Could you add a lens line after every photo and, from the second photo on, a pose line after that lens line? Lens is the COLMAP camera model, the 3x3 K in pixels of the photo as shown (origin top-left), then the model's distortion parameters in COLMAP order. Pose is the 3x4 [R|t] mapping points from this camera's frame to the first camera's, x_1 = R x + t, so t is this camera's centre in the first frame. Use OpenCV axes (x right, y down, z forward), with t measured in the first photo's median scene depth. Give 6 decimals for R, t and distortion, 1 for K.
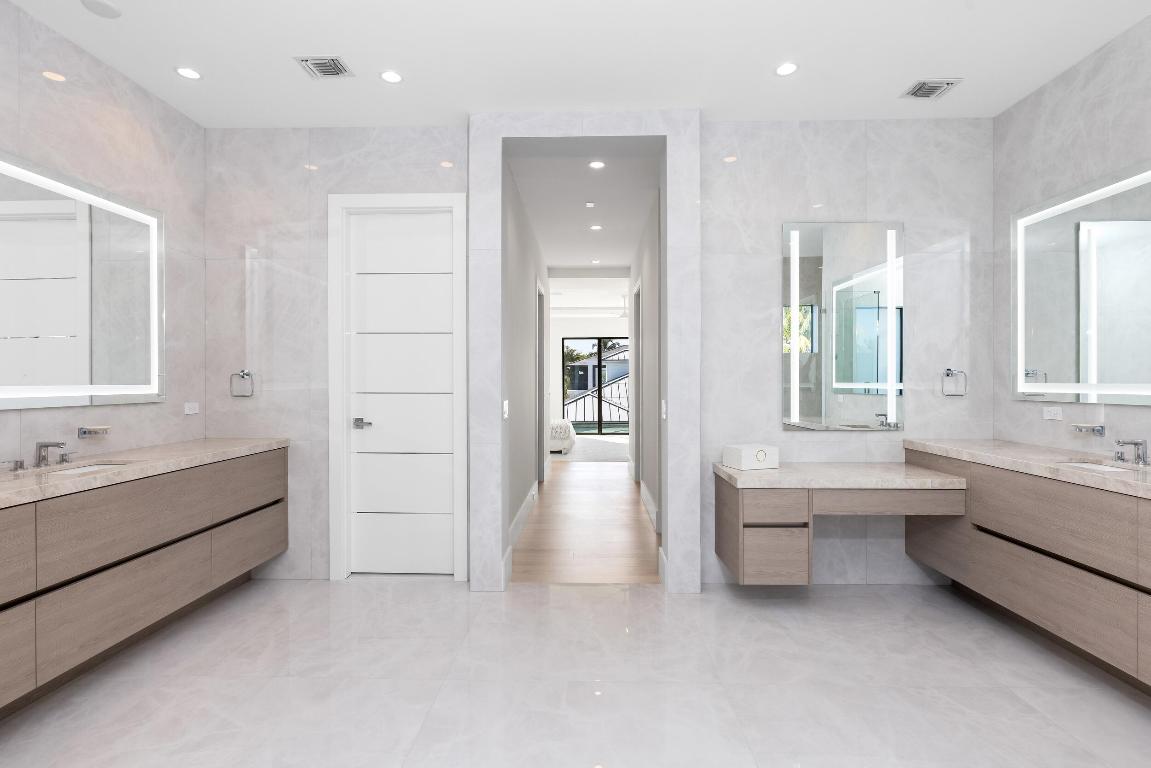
lens RADIAL K [[551.2, 0, 575.9], [0, 551.2, 383.3], [0, 0, 1]] dist [-0.001624, -0.000255]
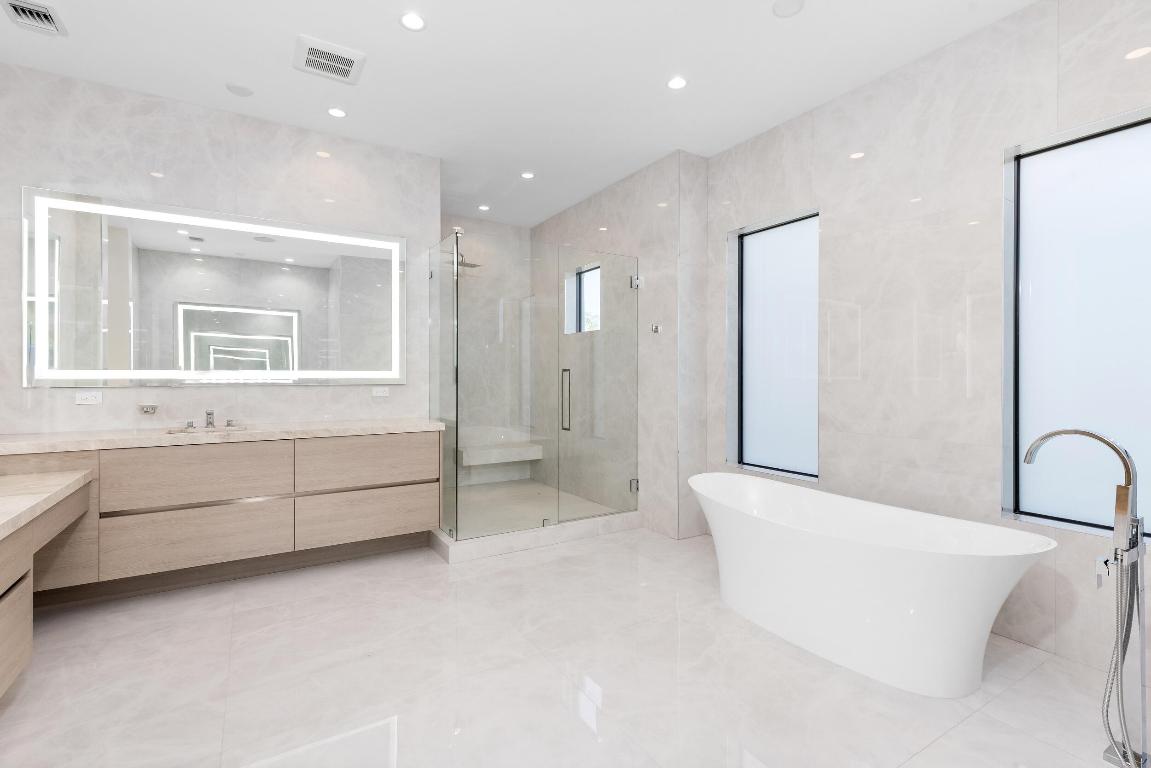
lens RADIAL K [[526.9, 0, 576.3], [0, 526.9, 378.3], [0, 0, 1]] dist [0.004625, -0.000183]
pose [[-0.545568, -0.006206, 0.838043, -0.554339], [0.003866, 0.999943, 0.009922, 0.010999], [-0.838058, 0.008653, -0.545513, 0.864449]]
